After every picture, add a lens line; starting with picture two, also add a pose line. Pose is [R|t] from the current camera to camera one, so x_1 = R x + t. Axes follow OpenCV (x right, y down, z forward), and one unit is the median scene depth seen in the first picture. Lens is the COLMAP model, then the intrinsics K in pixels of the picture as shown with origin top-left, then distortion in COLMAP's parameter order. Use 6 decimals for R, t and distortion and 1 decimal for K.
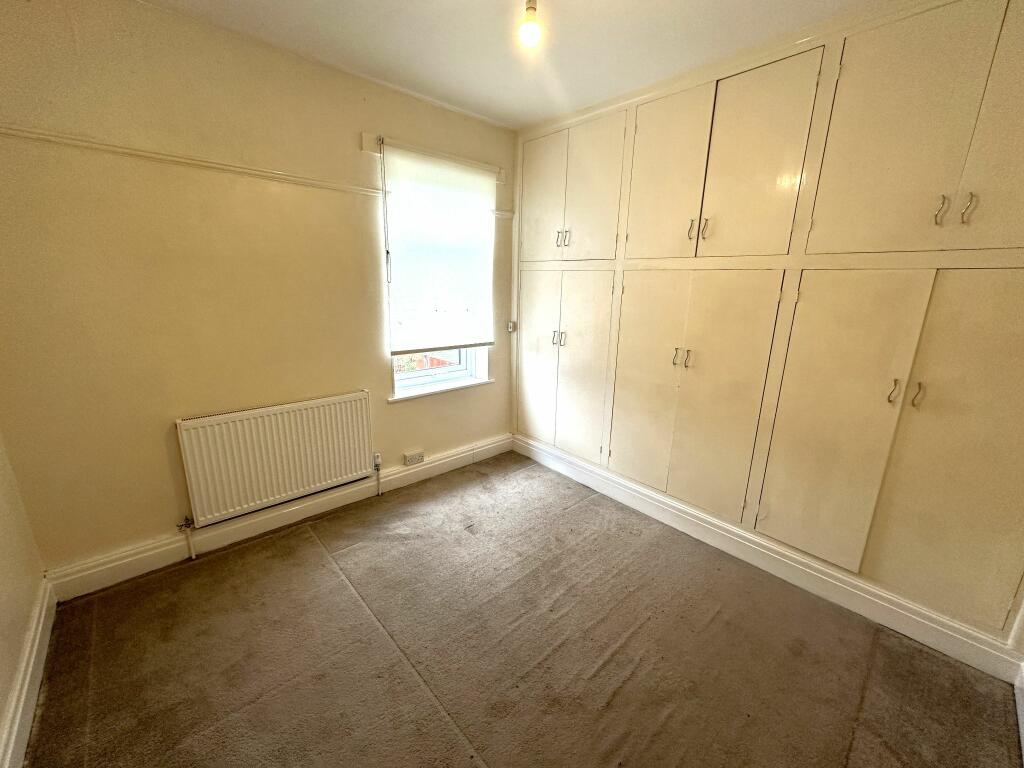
lens RADIAL K [[418.3, 0, 508.0], [0, 418.3, 381.1], [0, 0, 1]] dist [-0.000126, -0.000173]
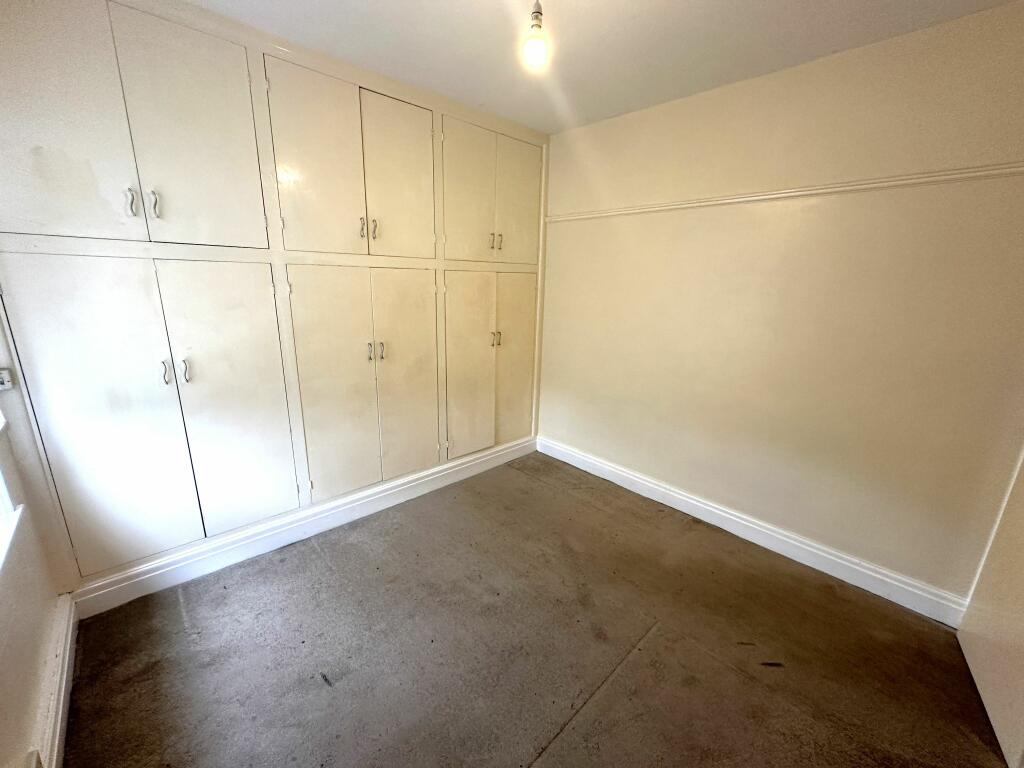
lens RADIAL K [[409.0, 0, 511.6], [0, 409.0, 383.9], [0, 0, 1]] dist [-0.000926, -0.000355]
pose [[-0.035825, -0.258939, 0.965229, -0.600761], [0.217690, 0.940634, 0.260421, -0.169656], [-0.975360, 0.219450, 0.022670, 0.654176]]
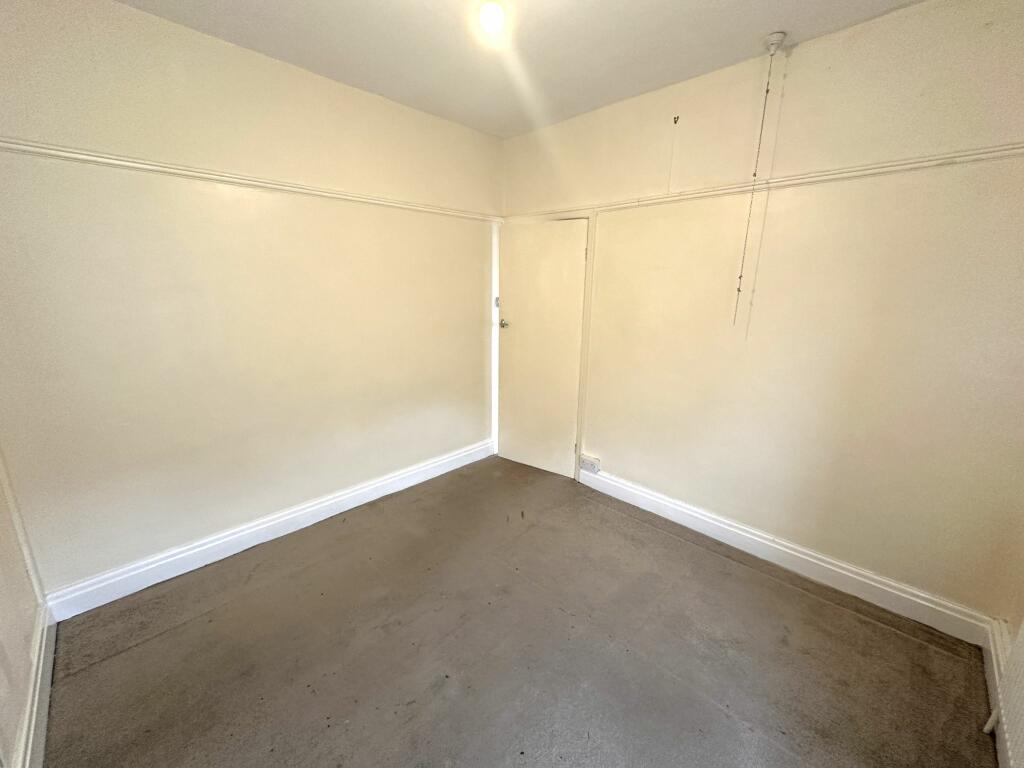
lens RADIAL K [[409.0, 0, 511.6], [0, 409.0, 383.9], [0, 0, 1]] dist [-0.000926, -0.000355]
pose [[-0.997495, 0.002102, -0.070700, 0.029504], [-0.030862, 0.886450, 0.461793, -0.265752], [0.063643, 0.462819, -0.884165, 1.150879]]
